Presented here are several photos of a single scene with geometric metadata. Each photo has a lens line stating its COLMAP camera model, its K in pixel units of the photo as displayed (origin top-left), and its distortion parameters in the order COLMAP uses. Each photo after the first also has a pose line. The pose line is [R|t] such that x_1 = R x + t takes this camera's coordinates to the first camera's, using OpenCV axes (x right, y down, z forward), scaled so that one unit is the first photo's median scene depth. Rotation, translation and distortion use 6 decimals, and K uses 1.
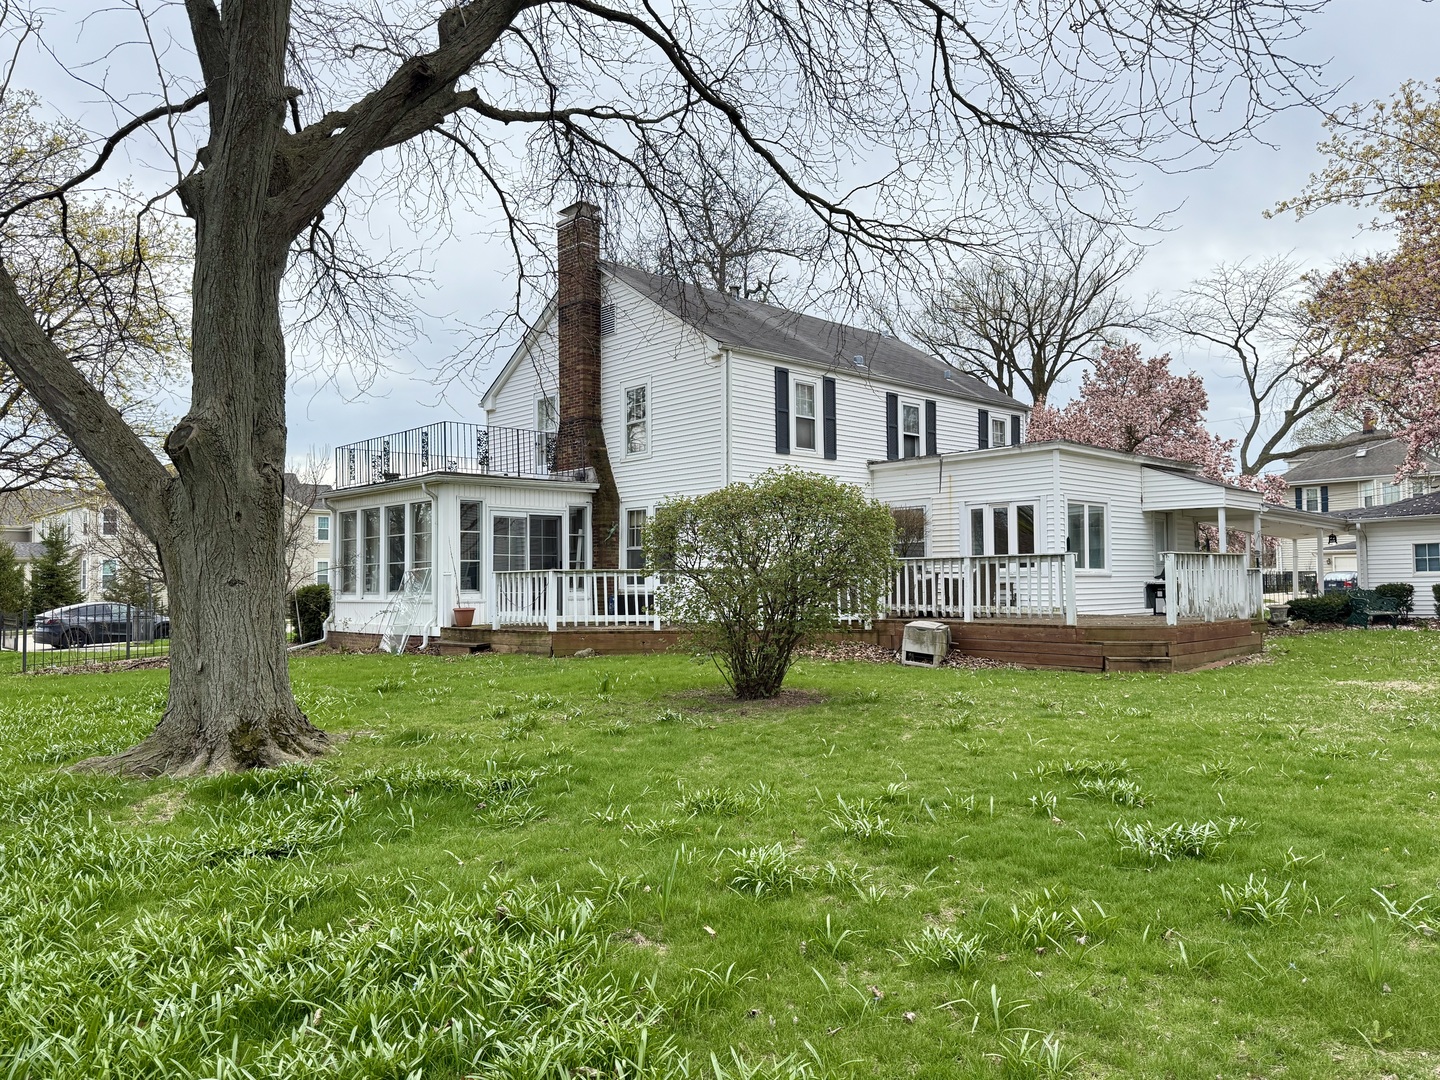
lens RADIAL K [[1001.1, 0, 712.7], [0, 1001.1, 541.3], [0, 0, 1]] dist [0.083857, -0.005267]
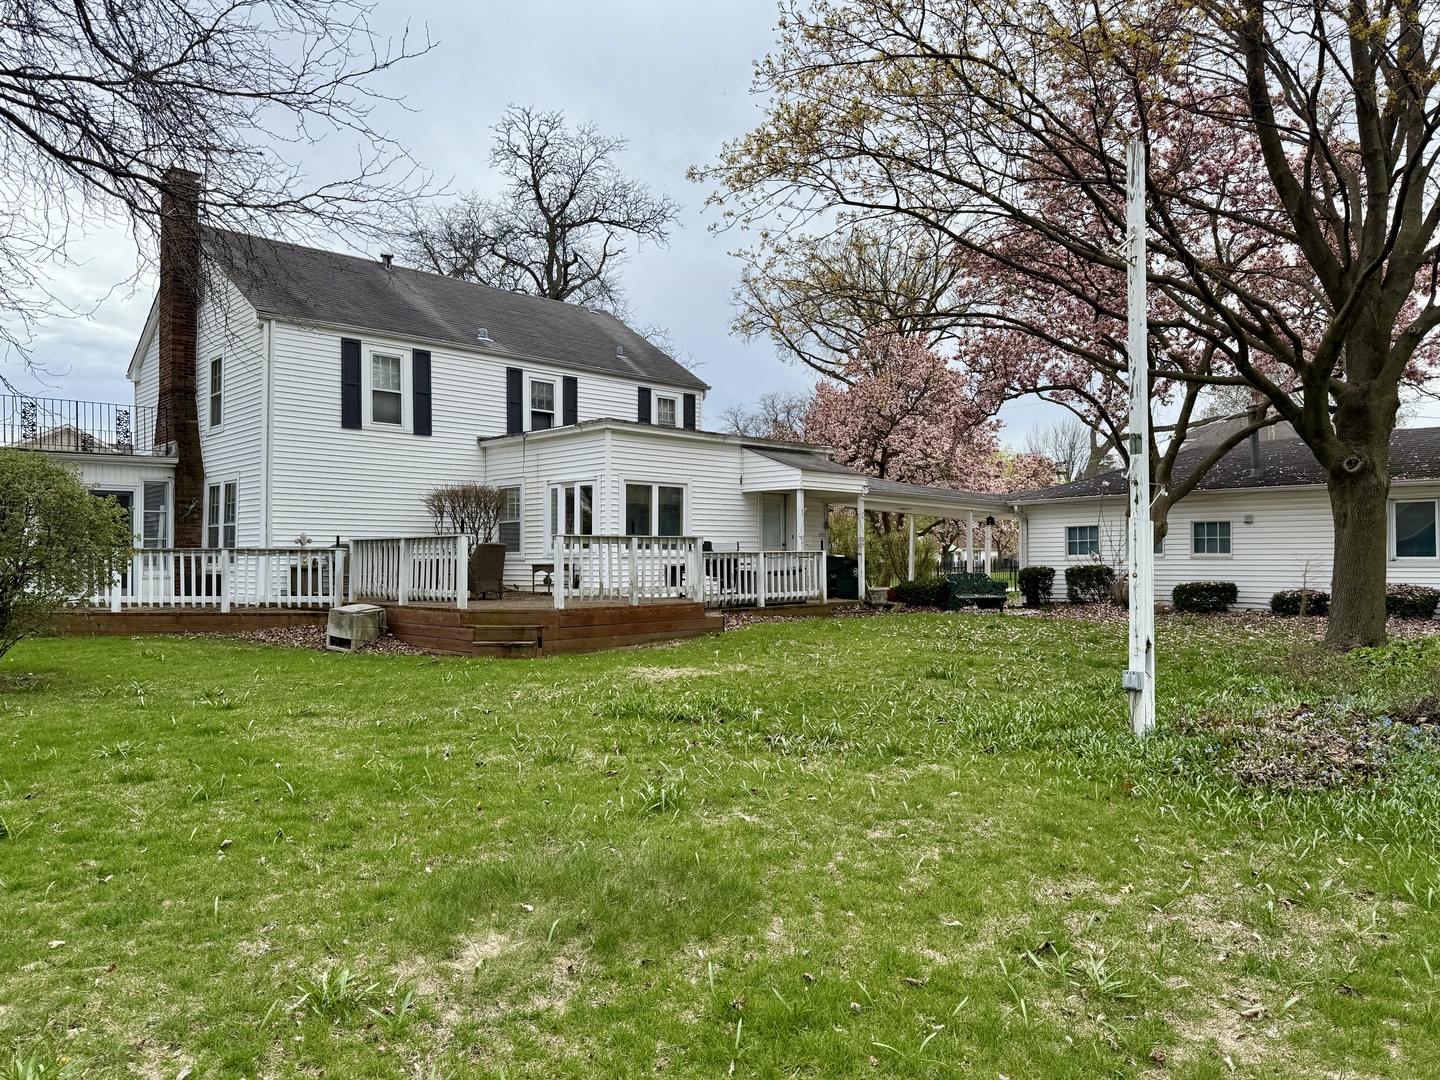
lens RADIAL K [[1001.1, 0, 720.5], [0, 1001.1, 547.0], [0, 0, 1]] dist [0.083857, -0.005267]
pose [[0.999974, 0.007012, -0.001824, 0.411839], [-0.006959, 0.999597, 0.027508, -0.003361], [0.002017, -0.027495, 0.999620, 0.025706]]
